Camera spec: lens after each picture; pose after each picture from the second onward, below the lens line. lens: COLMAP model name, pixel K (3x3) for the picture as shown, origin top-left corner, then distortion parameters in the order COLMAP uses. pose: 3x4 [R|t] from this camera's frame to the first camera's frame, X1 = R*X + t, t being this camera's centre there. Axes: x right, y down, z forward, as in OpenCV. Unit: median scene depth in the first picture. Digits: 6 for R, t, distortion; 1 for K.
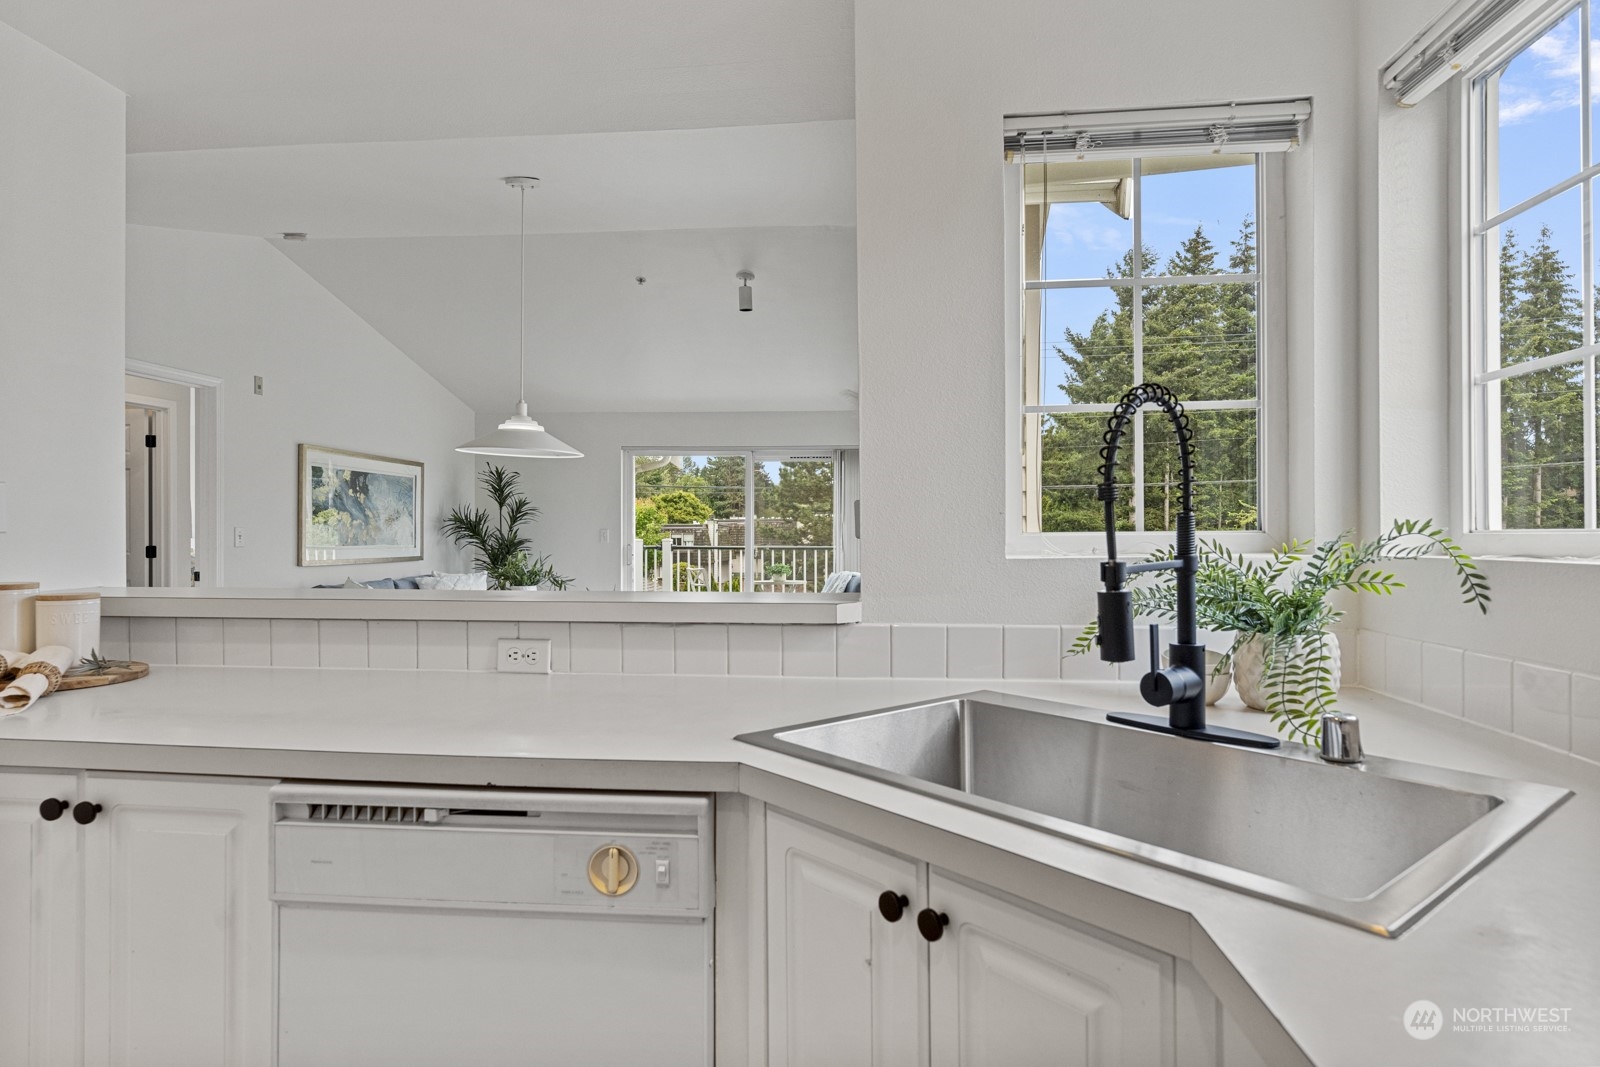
lens RADIAL K [[903.4, 0, 806.7], [0, 903.4, 531.0], [0, 0, 1]] dist [-0.004745, 0.003054]
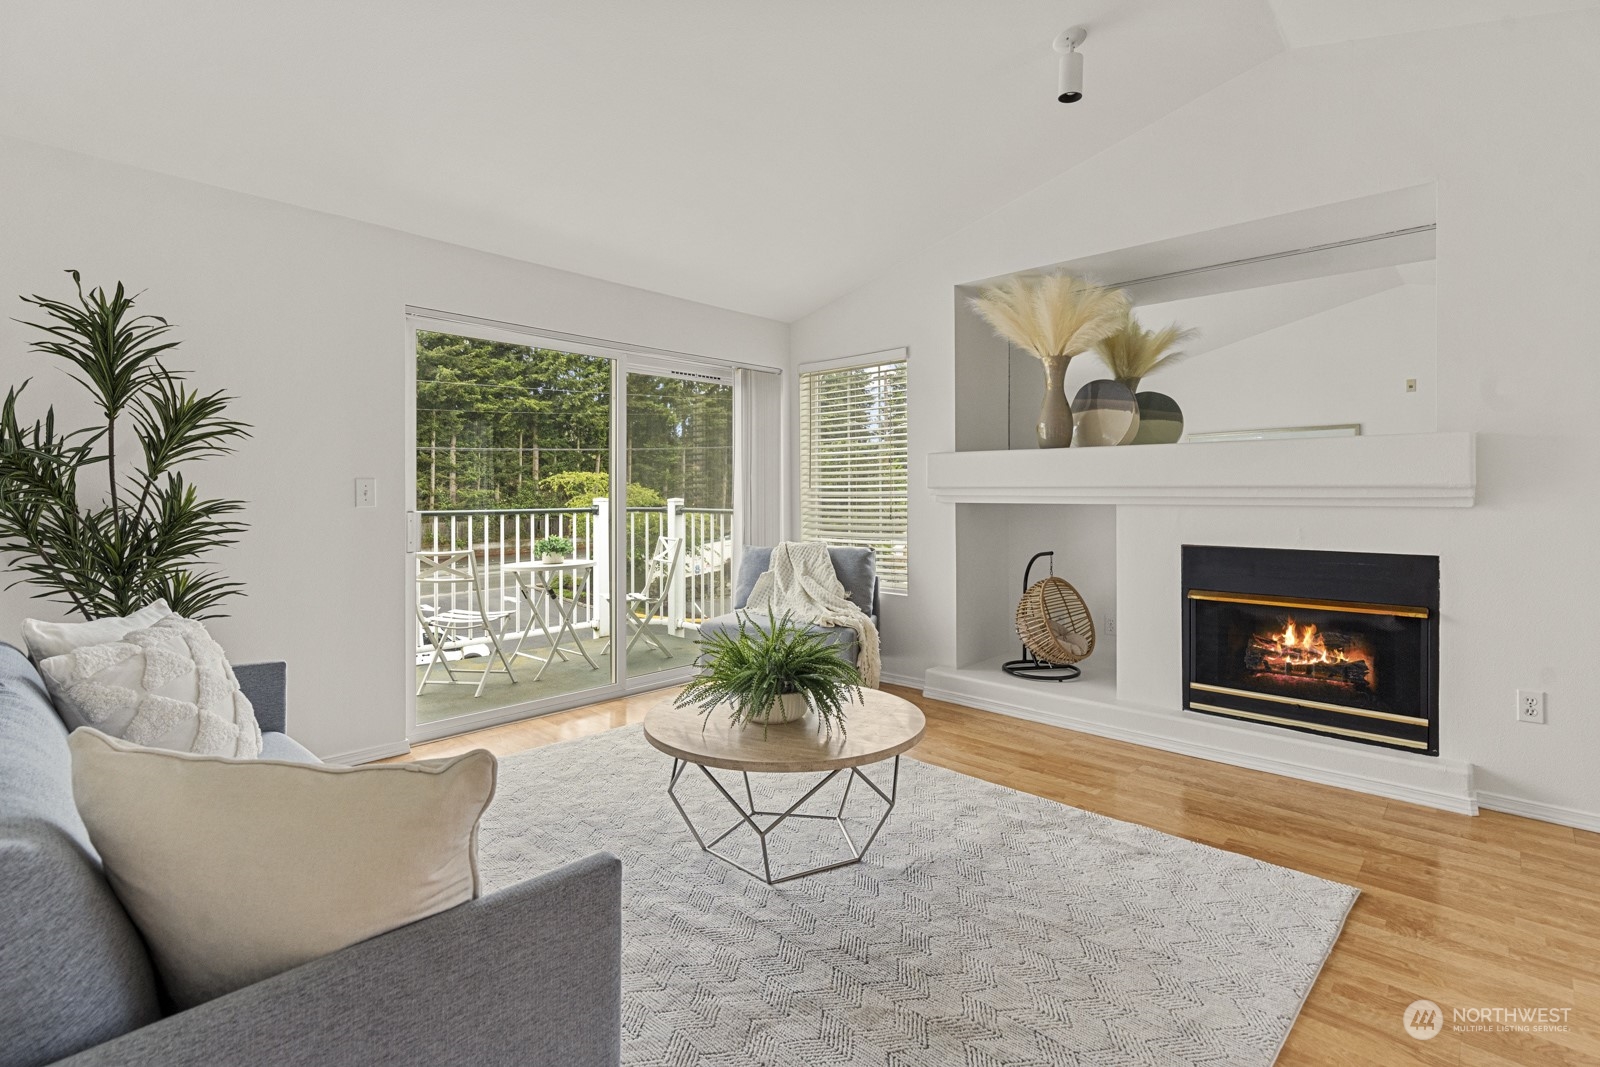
lens RADIAL K [[771.8, 0, 821.5], [0, 771.8, 484.7], [0, 0, 1]] dist [-0.008030, 0.003347]
pose [[0.605711, 0.005613, 0.795665, -0.434799], [0.002879, 0.999953, -0.009245, 0.006166], [-0.795680, 0.007890, 0.605666, 0.644097]]
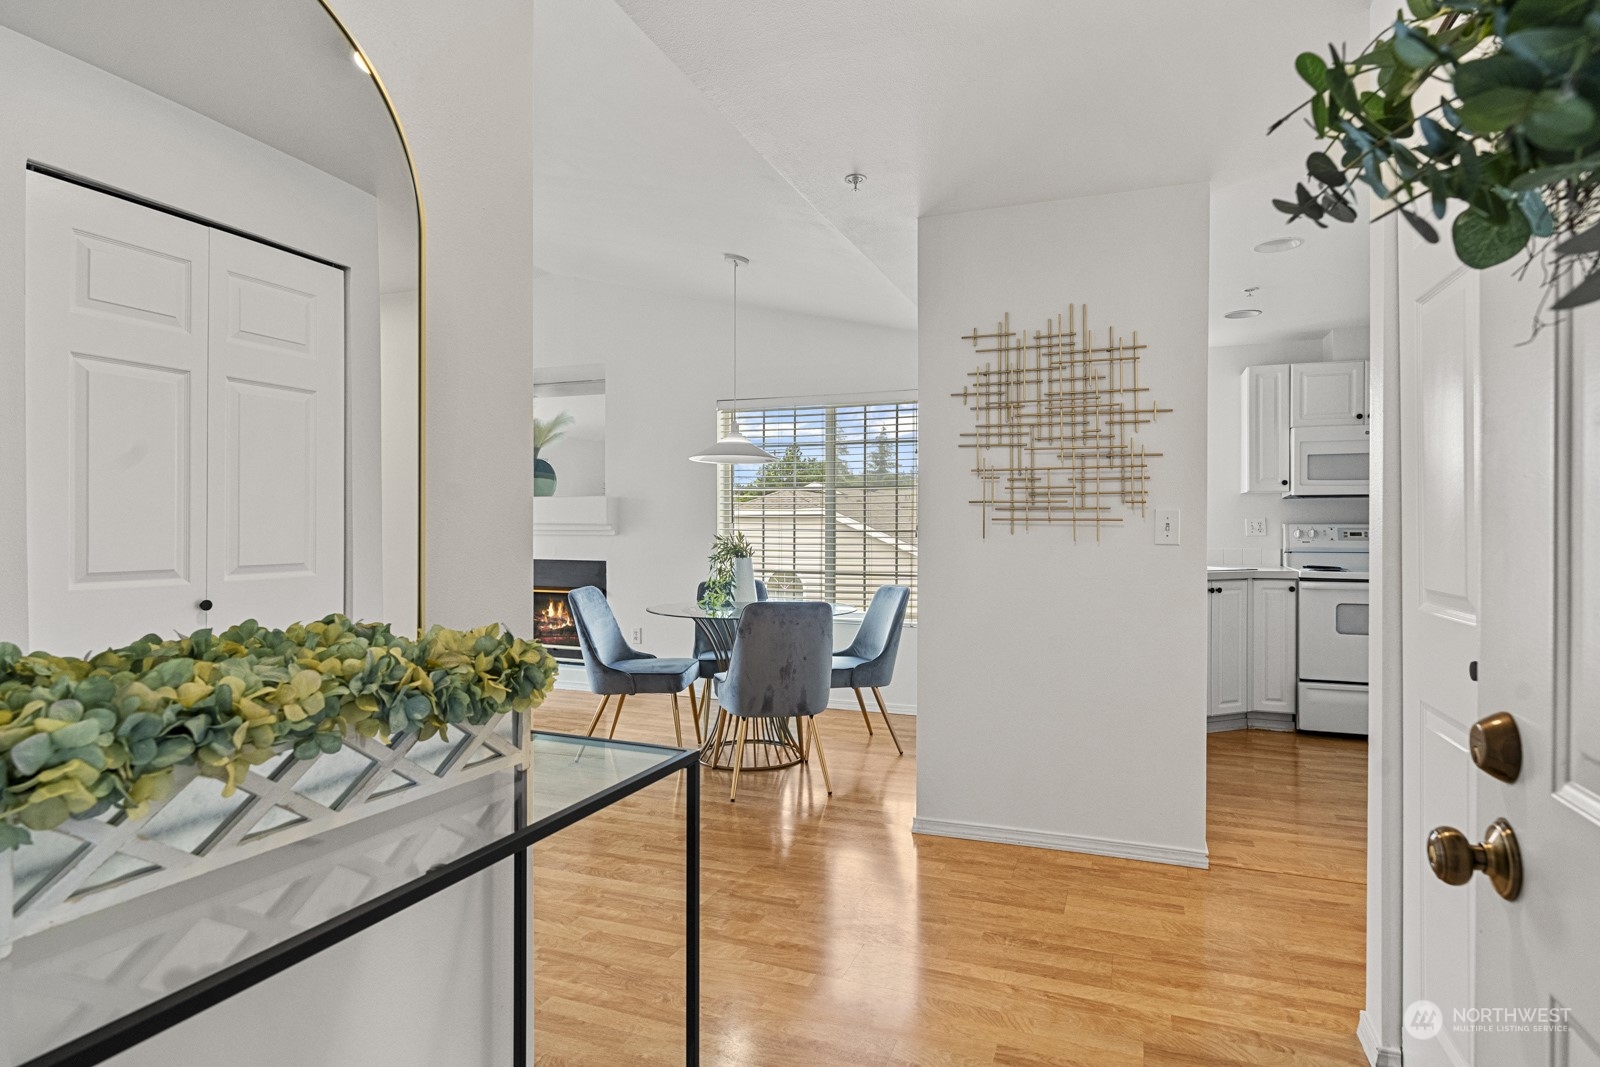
lens RADIAL K [[840.9, 0, 799.7], [0, 840.9, 531.6], [0, 0, 1]] dist [-0.013060, 0.007850]
pose [[0.275818, -0.006301, 0.961189, -0.651983], [-0.002316, 0.999971, 0.007220, 0.005092], [-0.961207, -0.004217, 0.275795, 0.242677]]
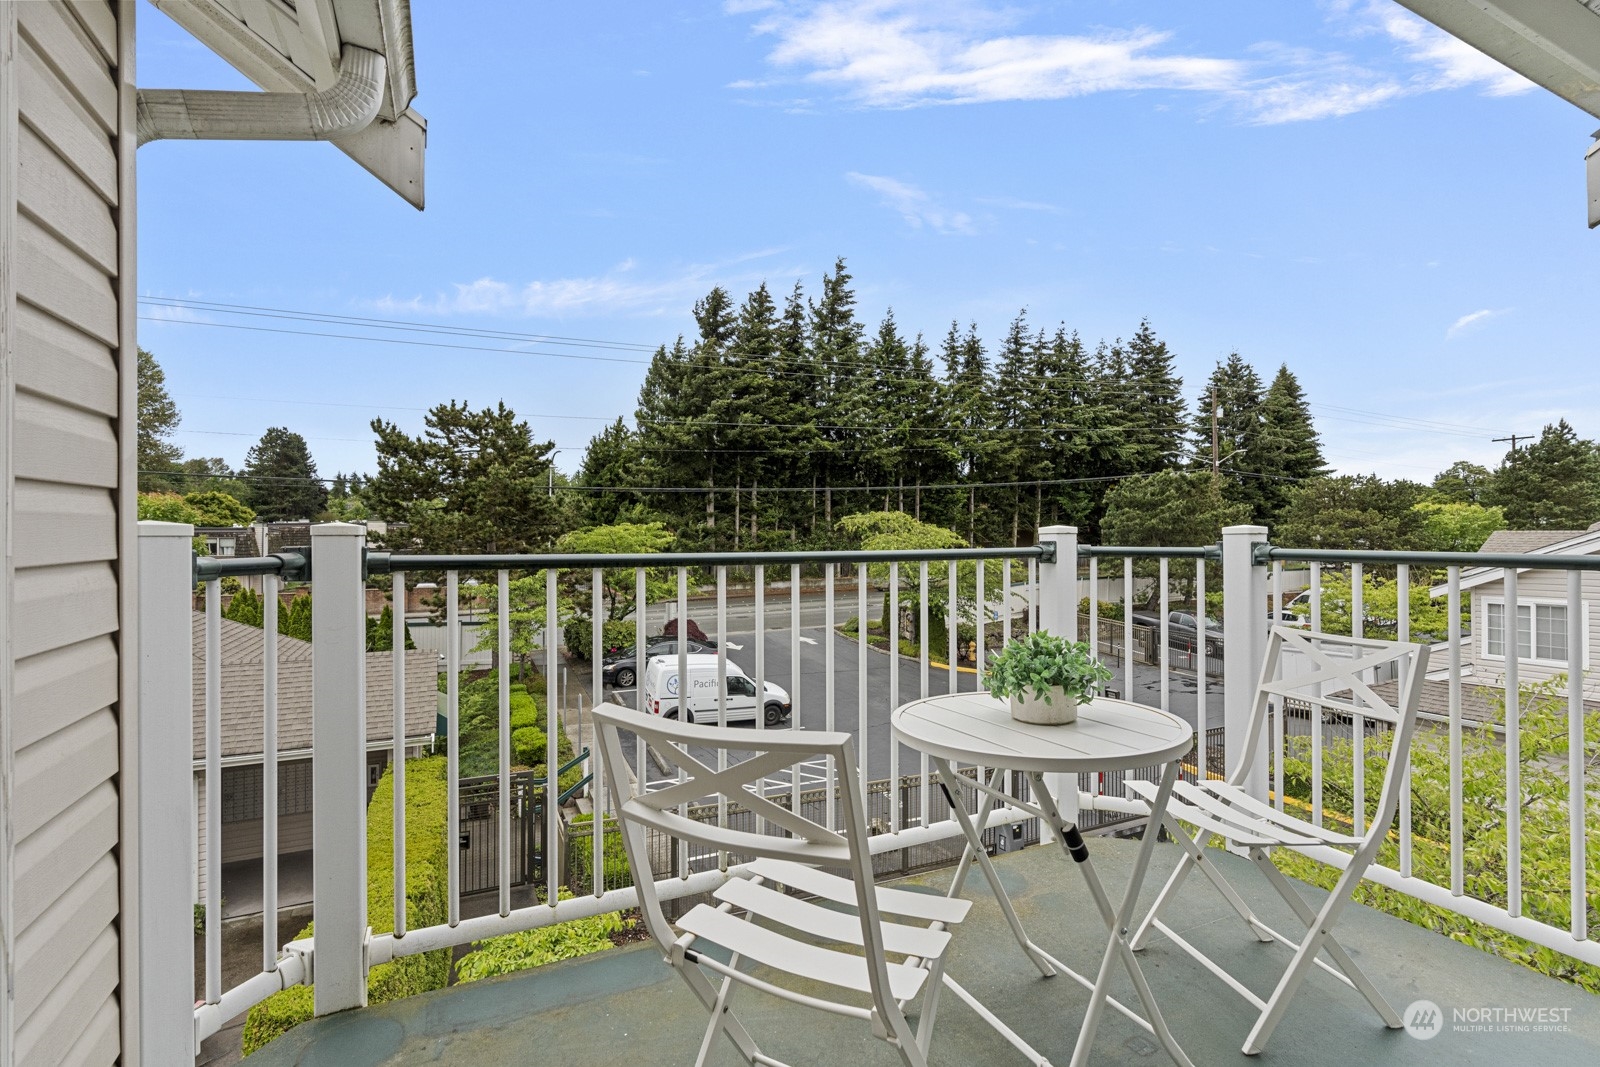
lens RADIAL K [[725.5, 0, 808.9], [0, 725.5, 533.3], [0, 0, 1]] dist [-0.011179, 0.003915]
pose [[0.849912, -0.002948, 0.526917, -0.217359], [0.004314, 0.999990, -0.001363, 0.017818], [-0.526908, 0.003431, 0.849916, 1.172606]]
